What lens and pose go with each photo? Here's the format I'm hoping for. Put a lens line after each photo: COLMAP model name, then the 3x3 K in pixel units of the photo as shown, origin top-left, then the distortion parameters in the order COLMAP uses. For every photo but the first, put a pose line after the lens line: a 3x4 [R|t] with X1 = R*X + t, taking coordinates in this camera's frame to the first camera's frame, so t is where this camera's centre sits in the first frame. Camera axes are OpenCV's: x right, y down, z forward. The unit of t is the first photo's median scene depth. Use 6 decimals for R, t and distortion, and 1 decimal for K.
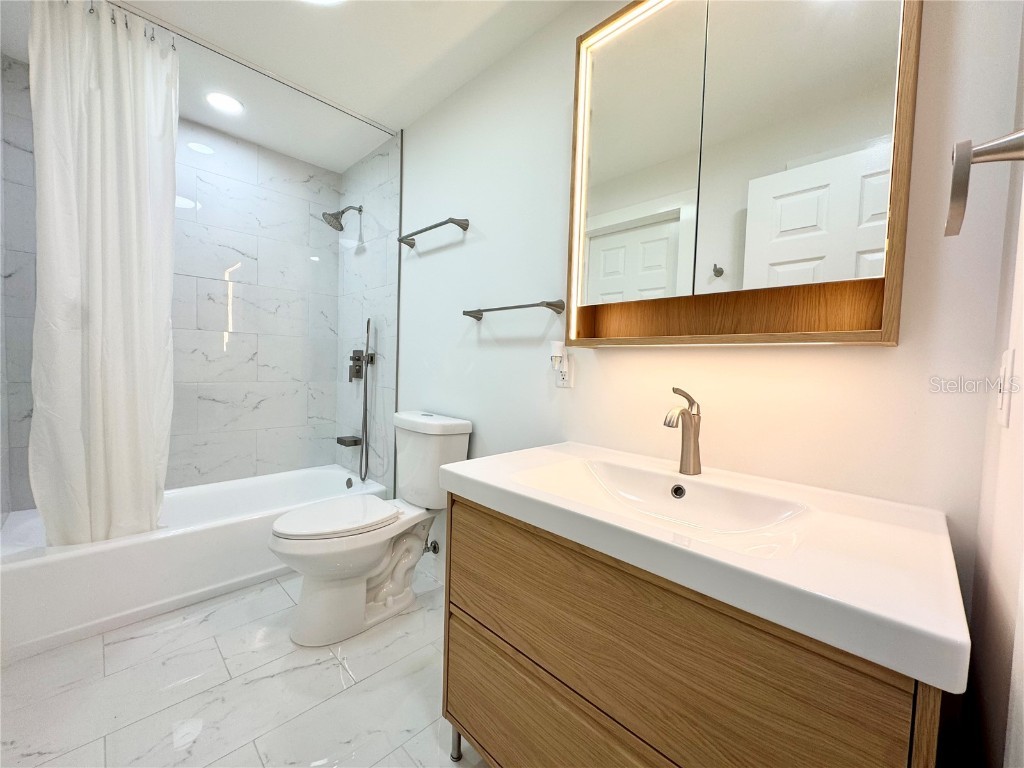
lens RADIAL K [[407.9, 0, 510.1], [0, 407.9, 383.0], [0, 0, 1]] dist [0.000119, -0.000123]
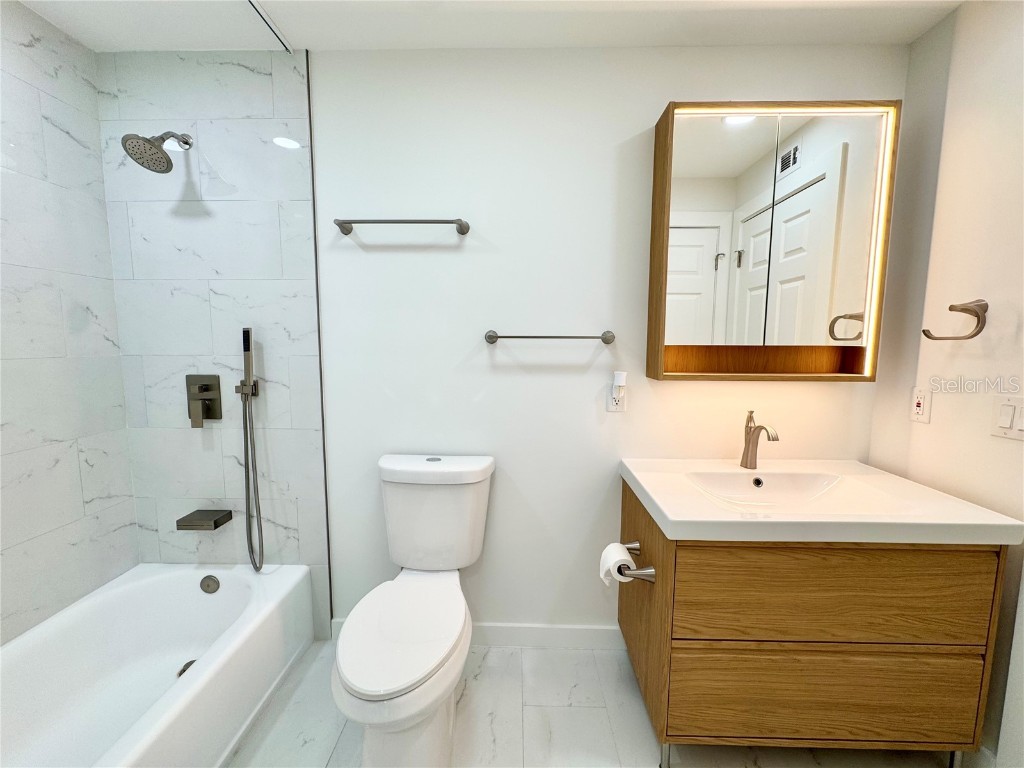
lens RADIAL K [[407.9, 0, 508.1], [0, 407.9, 381.4], [0, 0, 1]] dist [0.000119, -0.000123]
pose [[0.722524, -0.099452, 0.684156, -1.269133], [0.050654, 0.994555, 0.091079, -0.284755], [-0.689488, -0.031151, 0.723627, 0.620655]]
